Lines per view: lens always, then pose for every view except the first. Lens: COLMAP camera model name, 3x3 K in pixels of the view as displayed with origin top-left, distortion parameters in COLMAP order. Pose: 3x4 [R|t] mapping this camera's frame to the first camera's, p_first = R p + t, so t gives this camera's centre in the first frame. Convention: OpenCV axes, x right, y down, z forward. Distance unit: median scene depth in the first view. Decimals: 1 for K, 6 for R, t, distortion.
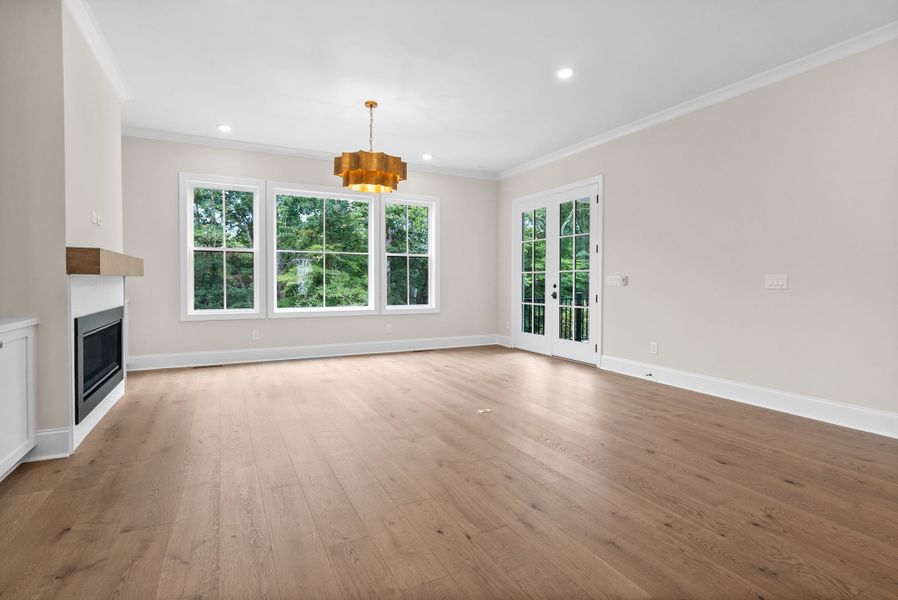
lens RADIAL K [[444.3, 0, 450.6], [0, 444.3, 284.9], [0, 0, 1]] dist [0.000305, 0.000085]
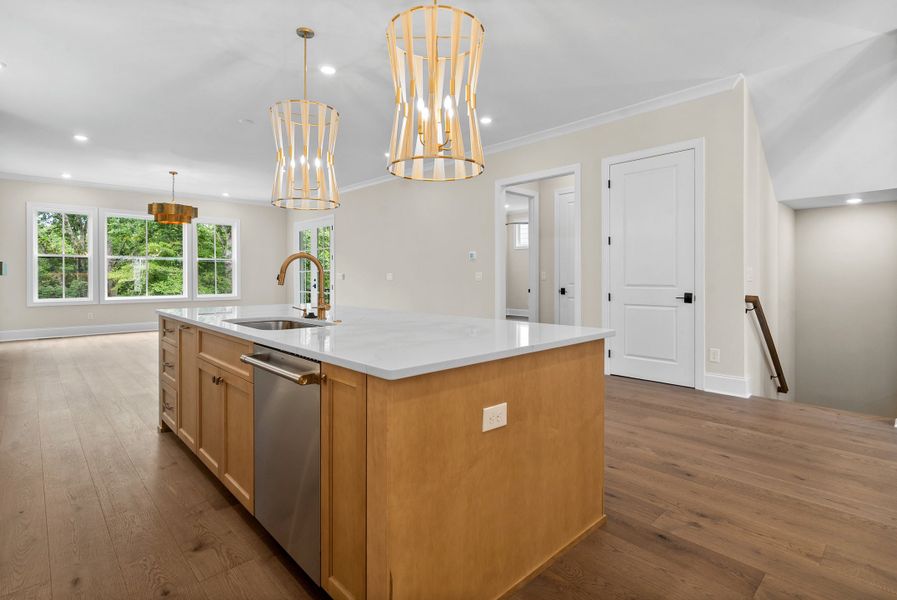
lens RADIAL K [[442.4, 0, 447.8], [0, 442.4, 275.8], [0, 0, 1]] dist [0.000026, -0.000268]
pose [[0.960038, -0.004540, 0.279831, 0.280682], [0.007719, 0.999918, -0.010260, 0.007737], [-0.279762, 0.012010, 0.959994, -0.717962]]
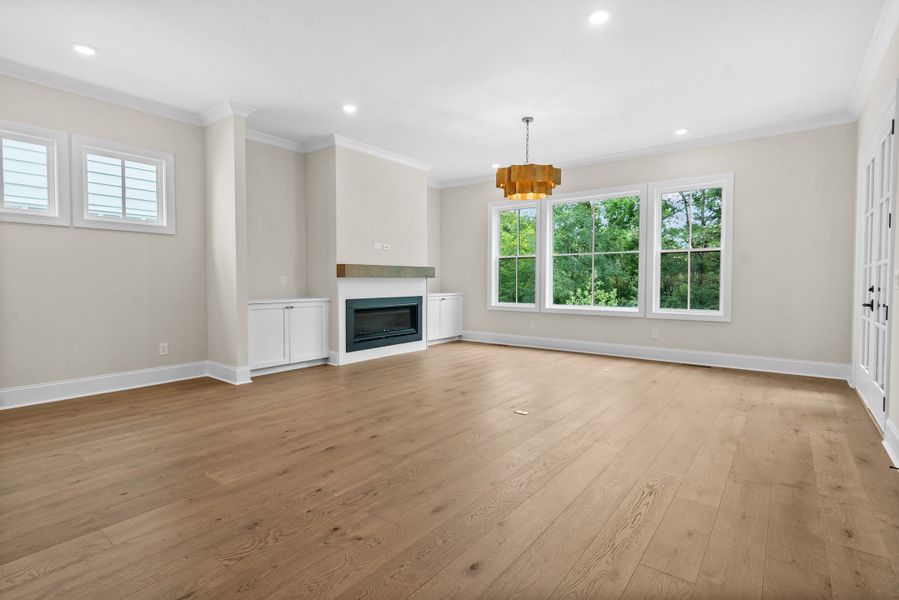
lens RADIAL K [[444.8, 0, 451.1], [0, 444.8, 284.9], [0, 0, 1]] dist [0.000305, 0.000085]
pose [[0.430448, 0.007724, -0.902582, 0.593359], [-0.009195, 0.999949, 0.004172, -0.001144], [0.902568, 0.006503, 0.430497, 0.285486]]
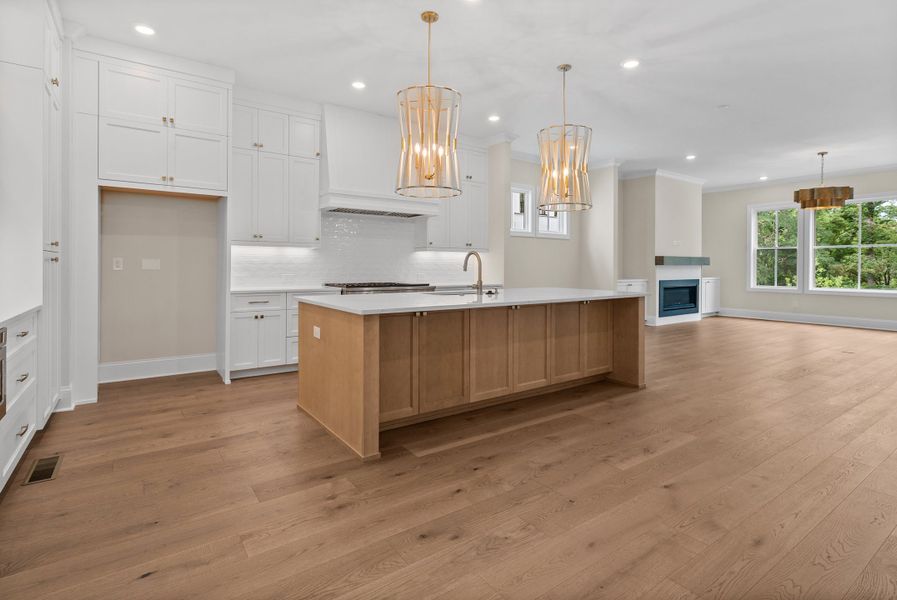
lens RADIAL K [[452.4, 0, 448.6], [0, 452.4, 264.6], [0, 0, 1]] dist [0.000219, 0.000120]
pose [[0.145893, -0.003998, -0.989292, 0.948414], [-0.014438, 0.999877, -0.006170, 0.005525], [0.989195, 0.015184, 0.145817, -0.401217]]
